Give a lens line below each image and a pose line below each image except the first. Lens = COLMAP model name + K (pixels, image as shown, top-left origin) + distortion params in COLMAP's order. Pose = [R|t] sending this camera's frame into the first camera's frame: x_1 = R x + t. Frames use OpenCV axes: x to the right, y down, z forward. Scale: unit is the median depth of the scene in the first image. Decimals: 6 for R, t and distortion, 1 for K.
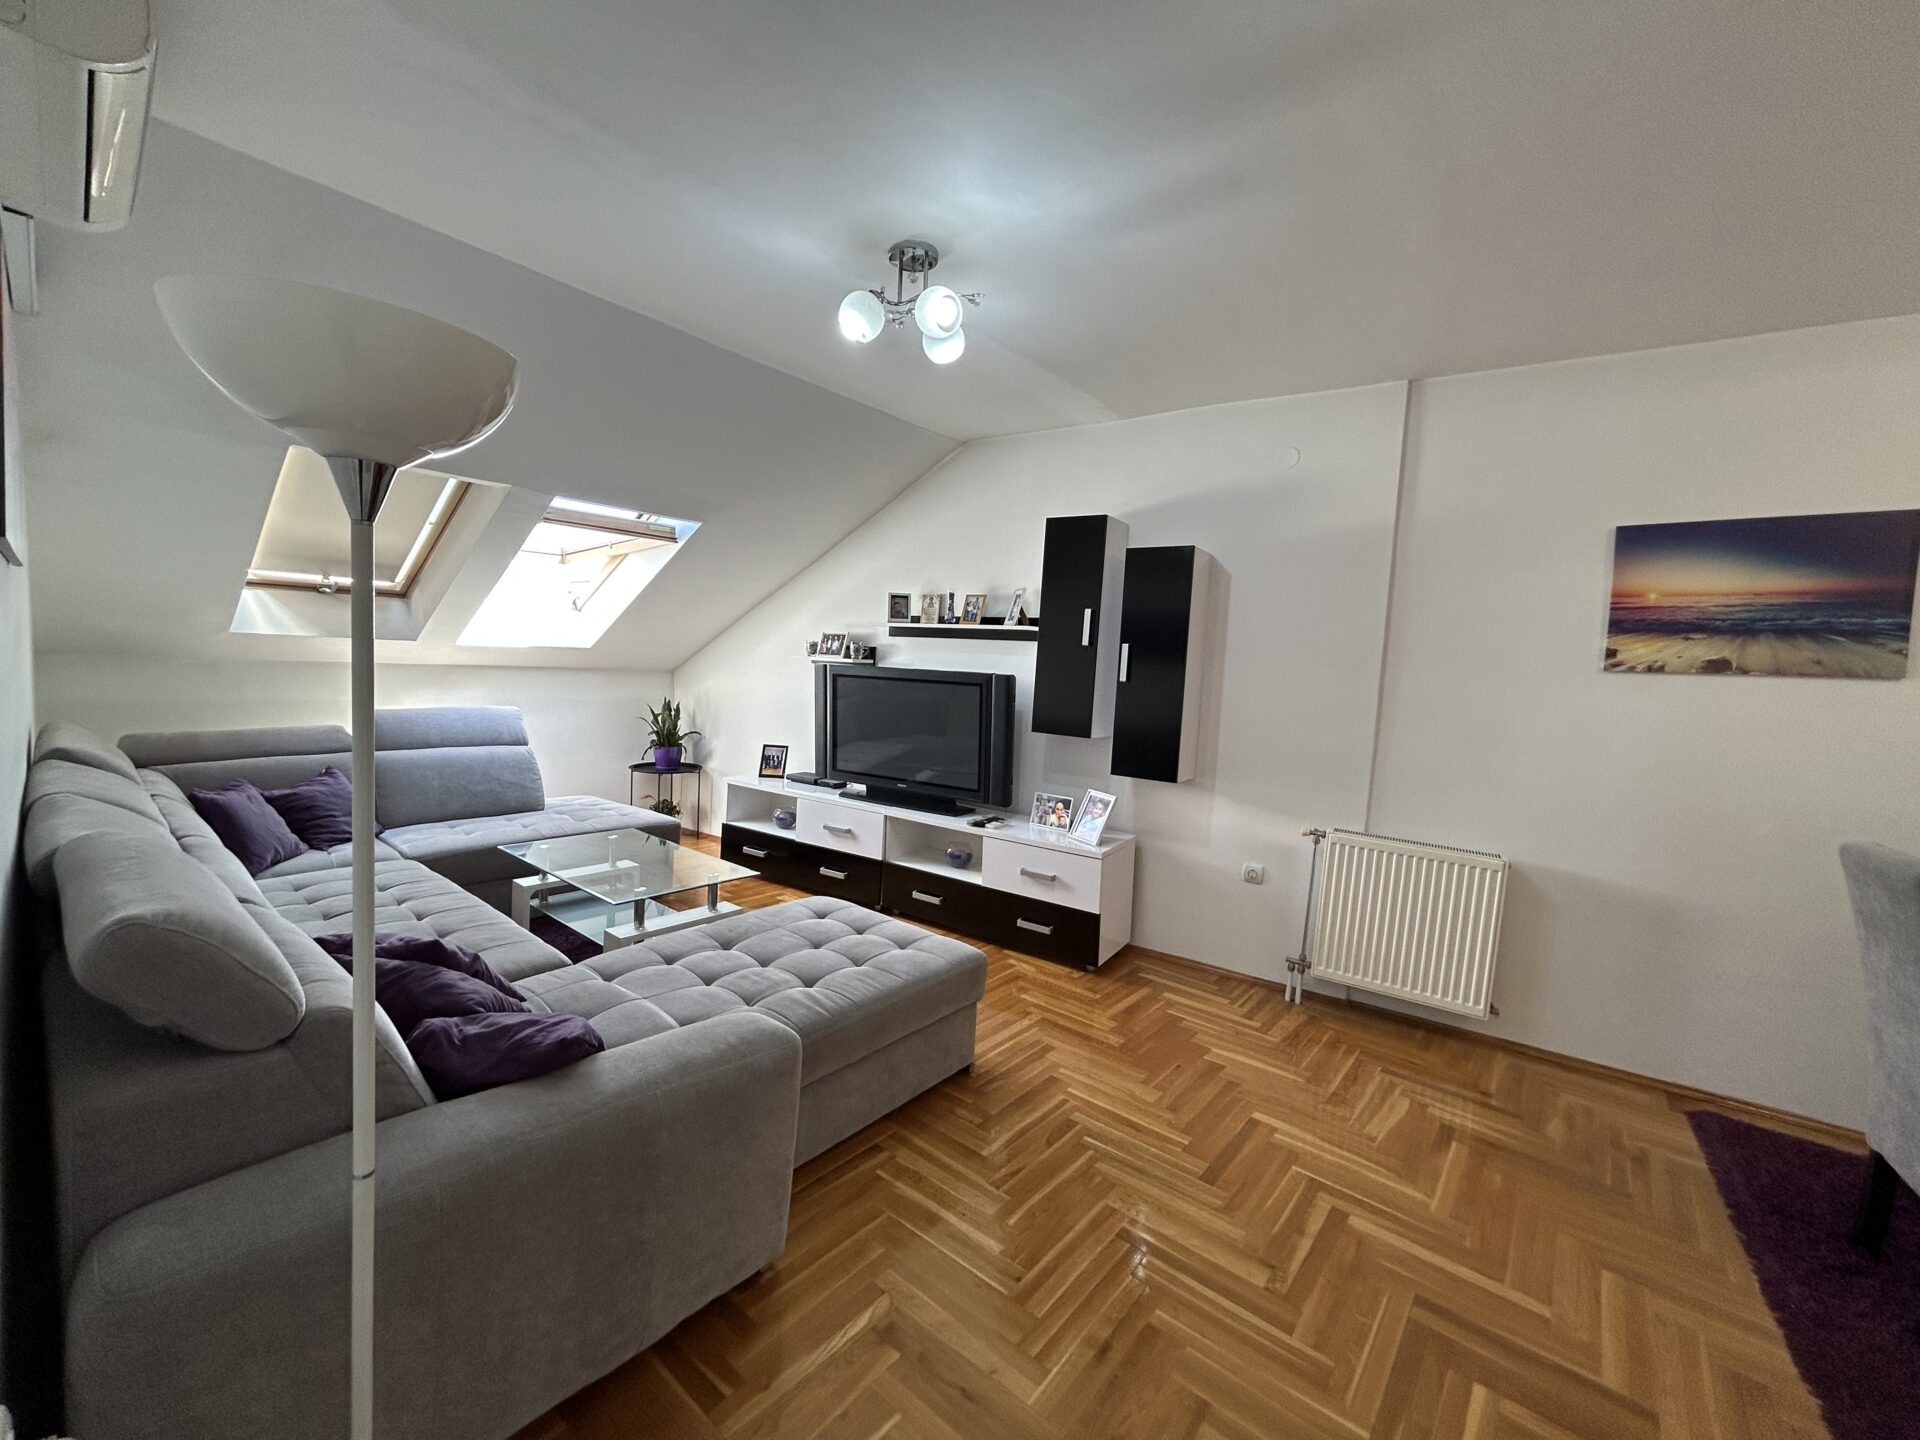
lens RADIAL K [[774.0, 0, 957.2], [0, 774.0, 717.0], [0, 0, 1]] dist [0.000310, 0.000208]
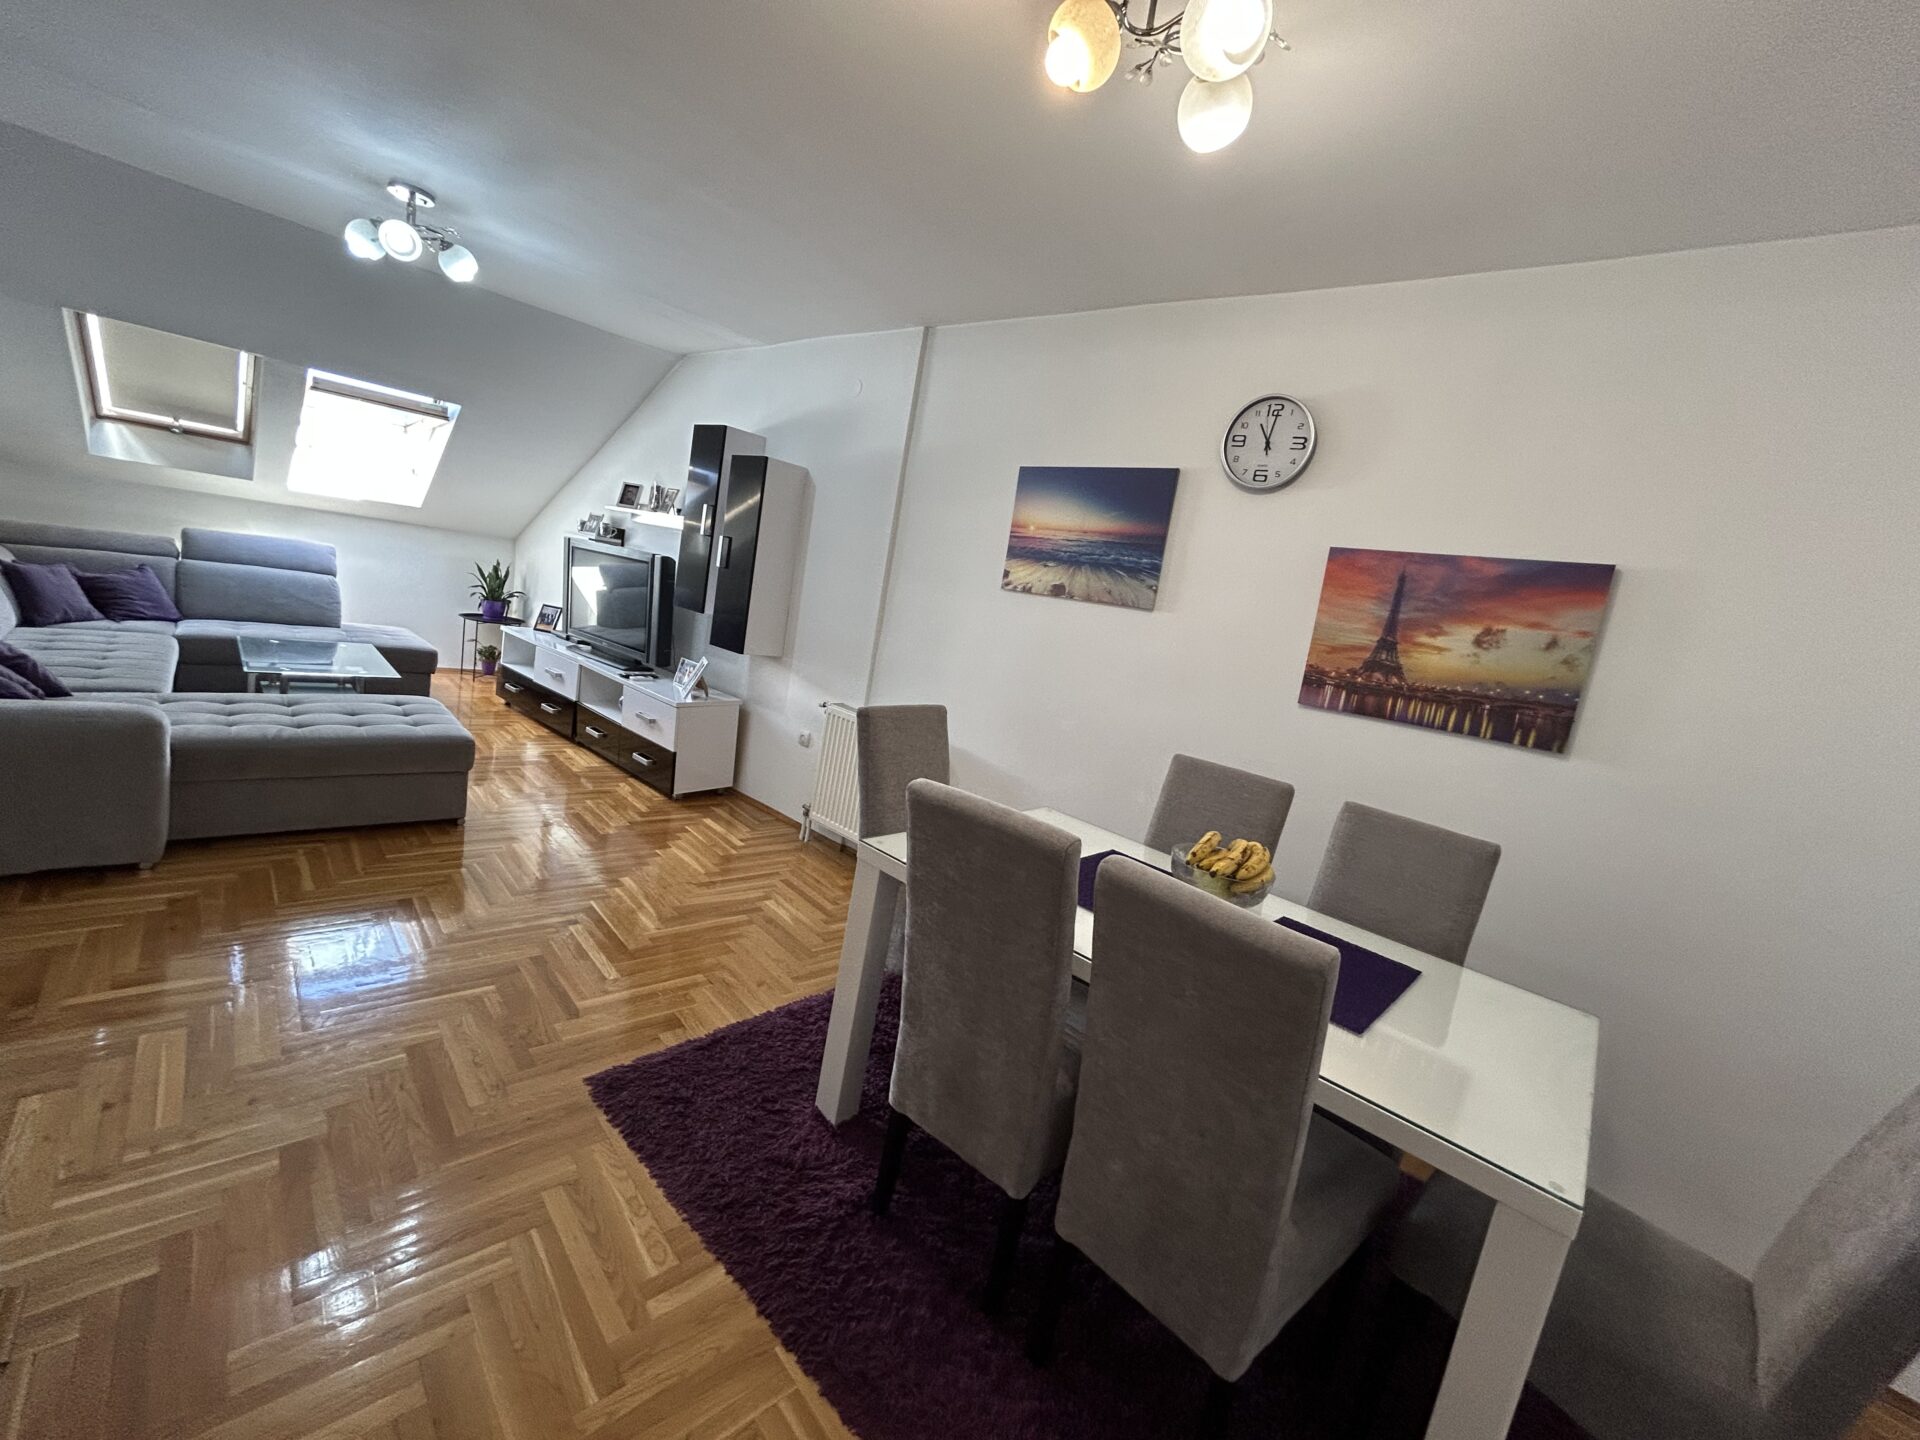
lens RADIAL K [[773.7, 0, 956.8], [0, 773.7, 722.5], [0, 0, 1]] dist [-0.000181, -0.000072]
pose [[0.985568, 0.135195, -0.101875, 0.781774], [-0.125855, 0.987667, 0.093138, 0.036402], [0.113211, -0.078972, 0.990428, -0.183067]]
